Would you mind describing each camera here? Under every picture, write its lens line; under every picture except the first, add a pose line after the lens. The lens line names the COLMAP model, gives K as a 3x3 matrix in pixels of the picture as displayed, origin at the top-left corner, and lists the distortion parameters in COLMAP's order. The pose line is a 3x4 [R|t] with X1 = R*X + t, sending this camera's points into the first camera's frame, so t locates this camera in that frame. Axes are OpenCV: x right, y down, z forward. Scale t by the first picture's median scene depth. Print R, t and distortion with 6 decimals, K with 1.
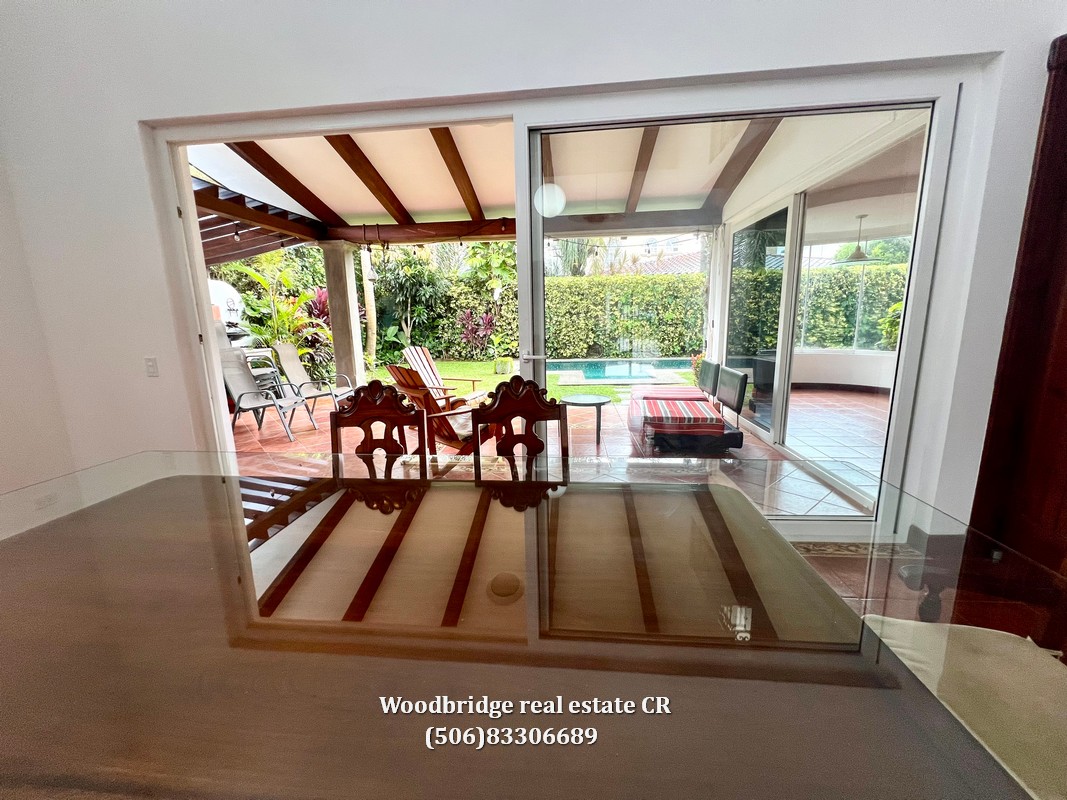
lens RADIAL K [[429.9, 0, 534.7], [0, 429.9, 401.0], [0, 0, 1]] dist [0.001363, 0.001326]
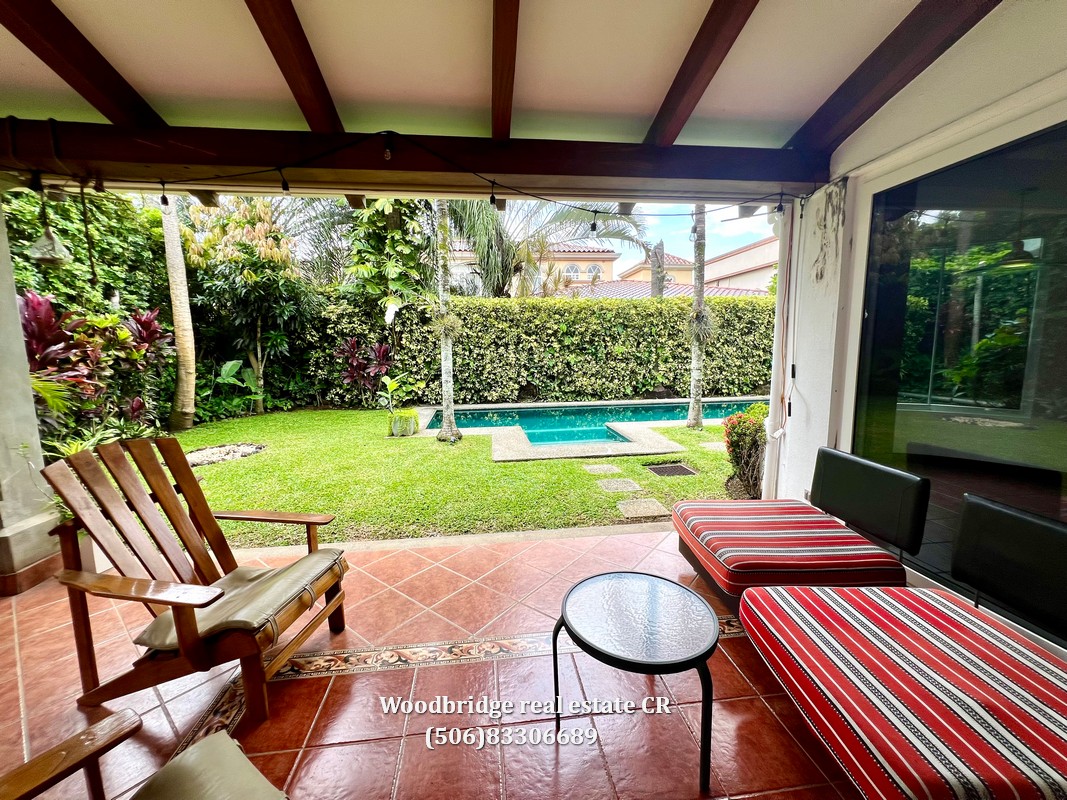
lens RADIAL K [[427.3, 0, 530.7], [0, 427.3, 400.7], [0, 0, 1]] dist [-0.003404, 0.000734]
pose [[0.979742, -0.014229, 0.199757, -0.009964], [0.027088, 0.997722, -0.061789, -0.056816], [-0.198423, 0.065949, 0.977895, 0.257693]]
